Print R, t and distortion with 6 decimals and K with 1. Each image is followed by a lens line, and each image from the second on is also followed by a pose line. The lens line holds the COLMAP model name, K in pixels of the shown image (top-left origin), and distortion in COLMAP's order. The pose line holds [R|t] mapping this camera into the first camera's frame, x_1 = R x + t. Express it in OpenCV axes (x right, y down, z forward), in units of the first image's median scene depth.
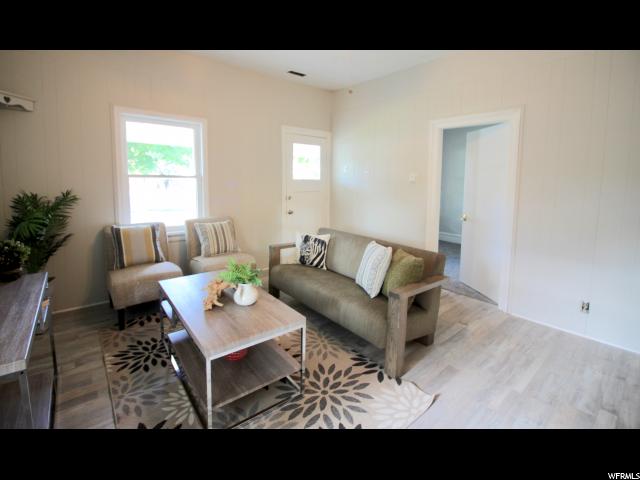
lens RADIAL K [[291.2, 0, 320.0], [0, 291.2, 240.0], [0, 0, 1]] dist [-0.003976, -0.000965]
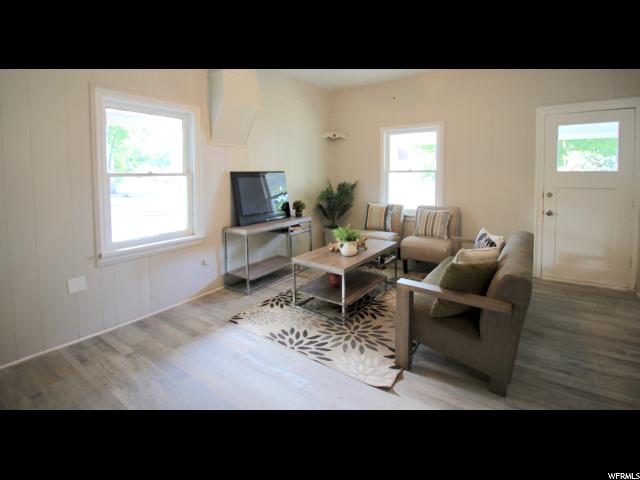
lens RADIAL K [[291.2, 0, 320.0], [0, 291.2, 240.0], [0, 0, 1]] dist [-0.003976, -0.000965]
pose [[0.279378, 0.200686, -0.938974, 0.971171], [-0.188615, 0.970331, 0.151268, -0.050826], [0.941473, 0.134844, 0.308942, 0.337336]]
